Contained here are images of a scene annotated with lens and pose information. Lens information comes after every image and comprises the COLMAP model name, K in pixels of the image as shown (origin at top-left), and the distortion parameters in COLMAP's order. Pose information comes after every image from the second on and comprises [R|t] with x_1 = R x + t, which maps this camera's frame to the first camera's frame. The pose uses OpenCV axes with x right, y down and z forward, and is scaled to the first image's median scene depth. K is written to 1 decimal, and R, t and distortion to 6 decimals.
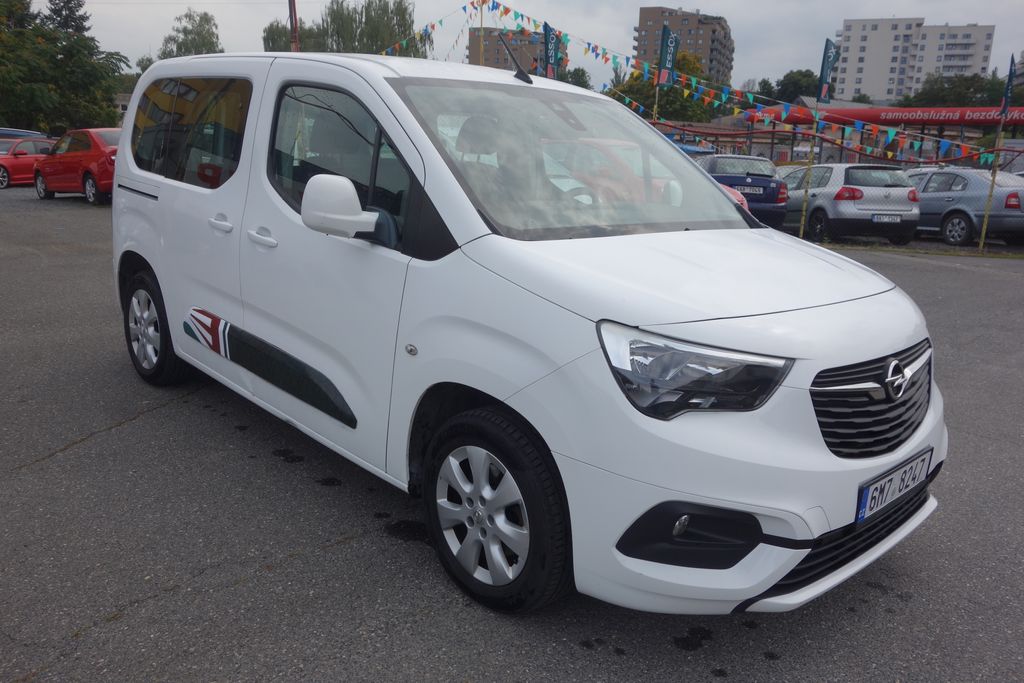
lens RADIAL K [[807.4, 0, 513.7], [0, 807.4, 340.1], [0, 0, 1]] dist [0.001326, -0.005445]
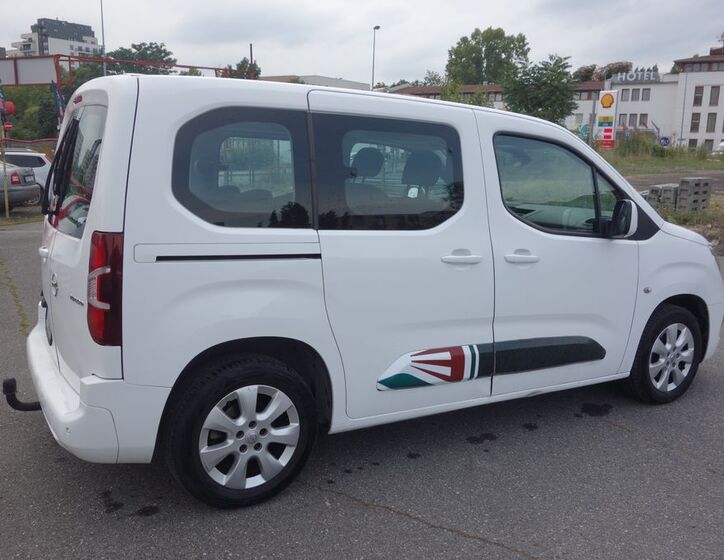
lens RADIAL K [[662.0, 0, 360.6], [0, 662.0, 278.9], [0, 0, 1]] dist [-0.000436, 0.000000]
pose [[0.228702, -0.214420, 0.949589, -1.556299], [0.218318, 0.961893, 0.164618, -0.368193], [-0.948701, 0.169664, 0.266798, 1.129434]]
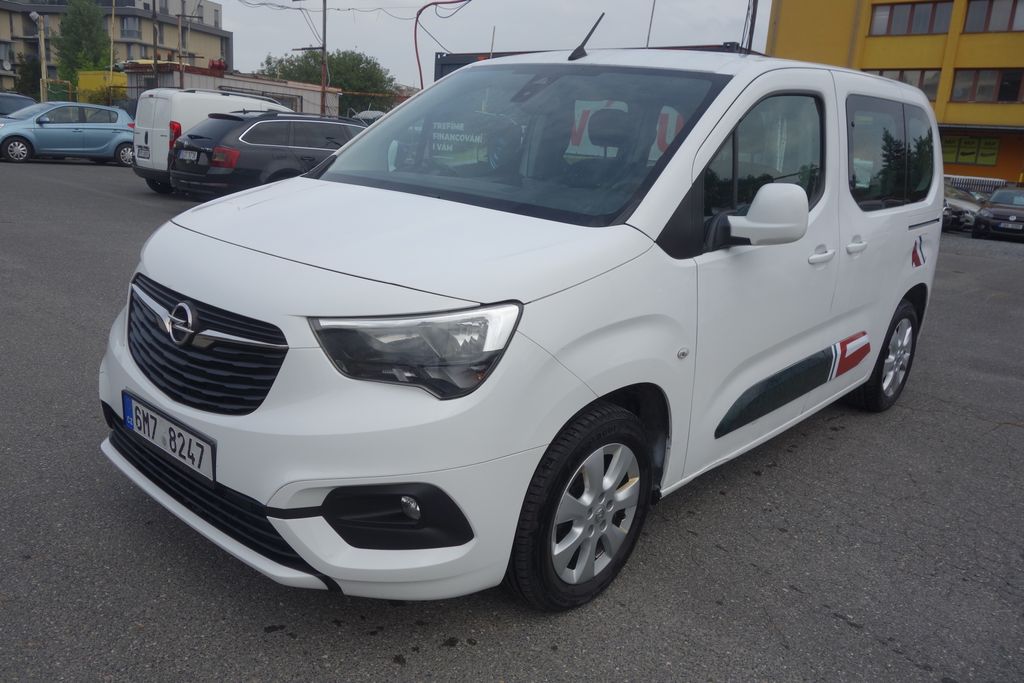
lens RADIAL K [[807.4, 0, 510.5], [0, 807.4, 336.9], [0, 0, 1]] dist [0.001326, -0.005445]
pose [[0.074300, 0.199516, -0.977074, 1.210387], [-0.297013, 0.939744, 0.169308, -0.178343], [0.951978, 0.277624, 0.129082, 1.064427]]
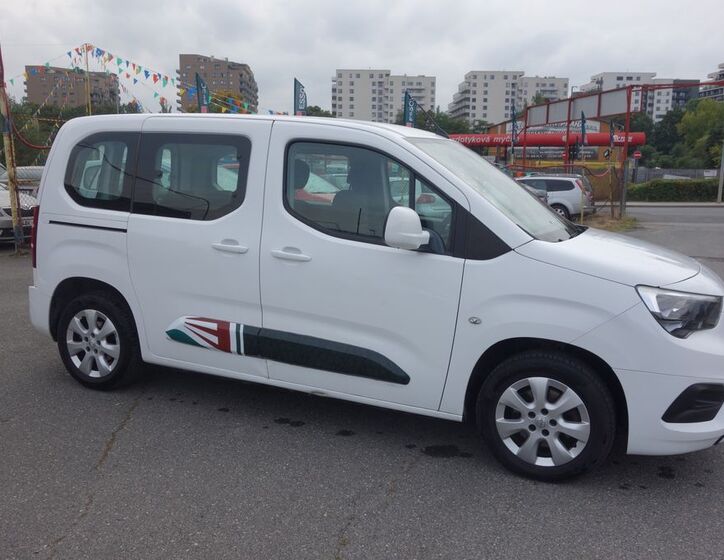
lens RADIAL K [[662.0, 0, 361.8], [0, 662.0, 281.0], [0, 0, 1]] dist [-0.000436, 0.000000]
pose [[0.919009, -0.089730, 0.383889, -0.726167], [0.113609, 0.992723, -0.039935, -0.033257], [-0.377512, 0.080314, 0.922515, -0.044866]]
